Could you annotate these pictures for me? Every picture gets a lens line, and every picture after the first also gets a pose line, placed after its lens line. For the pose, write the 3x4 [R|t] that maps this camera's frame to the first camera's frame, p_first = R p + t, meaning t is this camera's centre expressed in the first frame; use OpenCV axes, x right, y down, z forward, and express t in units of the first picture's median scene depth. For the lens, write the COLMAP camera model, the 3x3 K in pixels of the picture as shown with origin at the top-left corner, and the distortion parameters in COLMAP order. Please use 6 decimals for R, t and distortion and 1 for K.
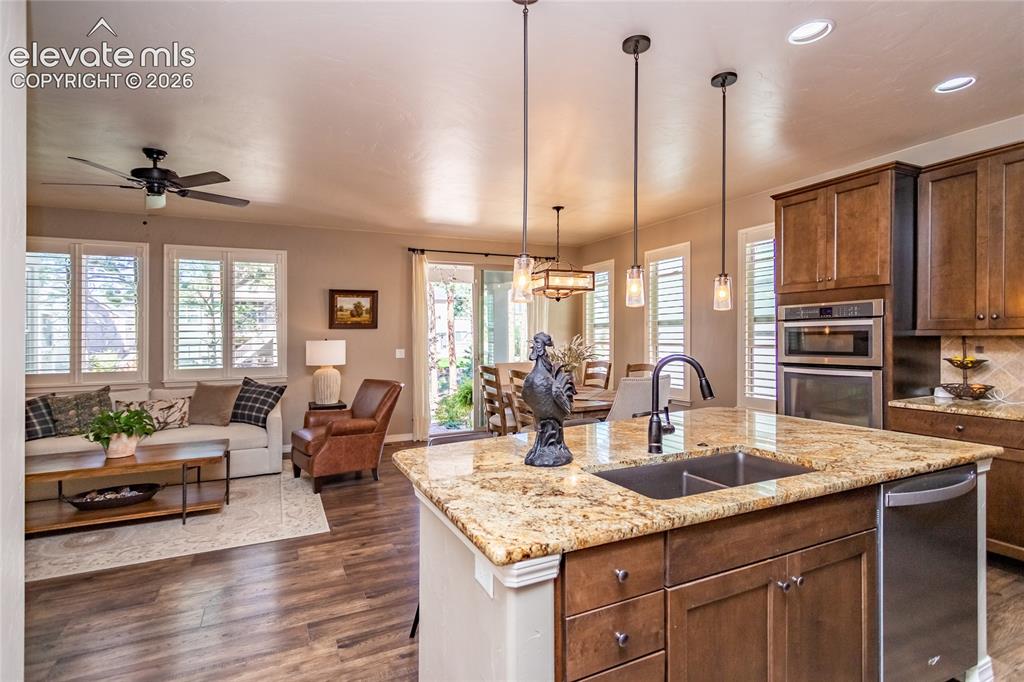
lens RADIAL K [[511.7, 0, 512.0], [0, 511.7, 341.0], [0, 0, 1]] dist [0.000755, 0.000197]
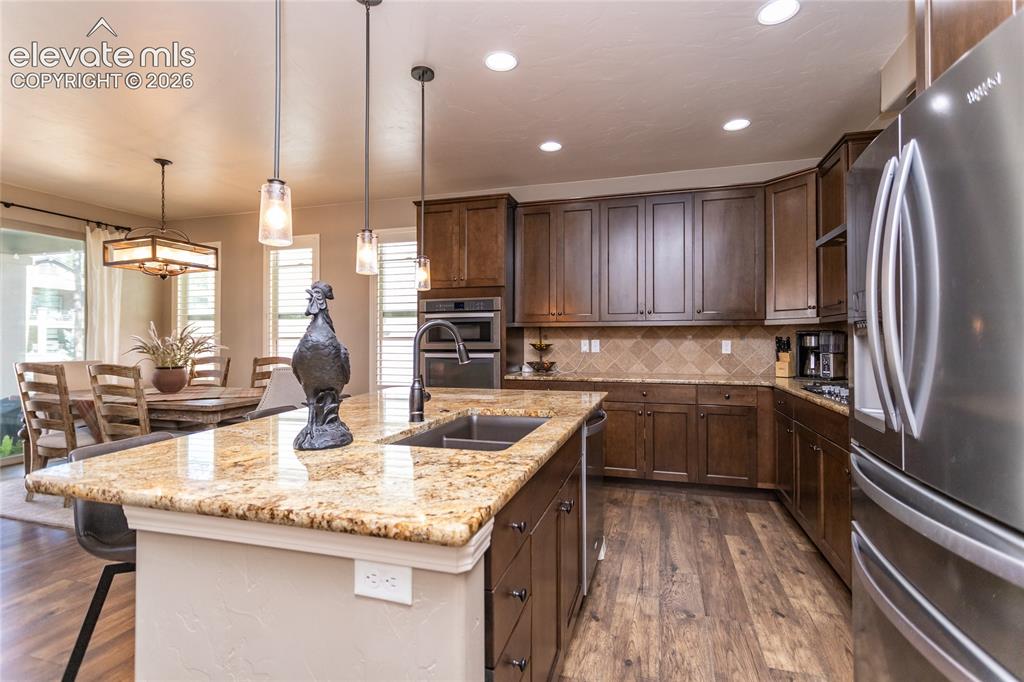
lens RADIAL K [[486.9, 0, 512.0], [0, 486.9, 341.0], [0, 0, 1]] dist [0.002701, 0.000334]
pose [[0.672144, 0.011855, 0.740325, -0.165535], [0.000131, 0.999870, -0.016129, 0.048472], [-0.740420, 0.010938, 0.672055, 0.149509]]
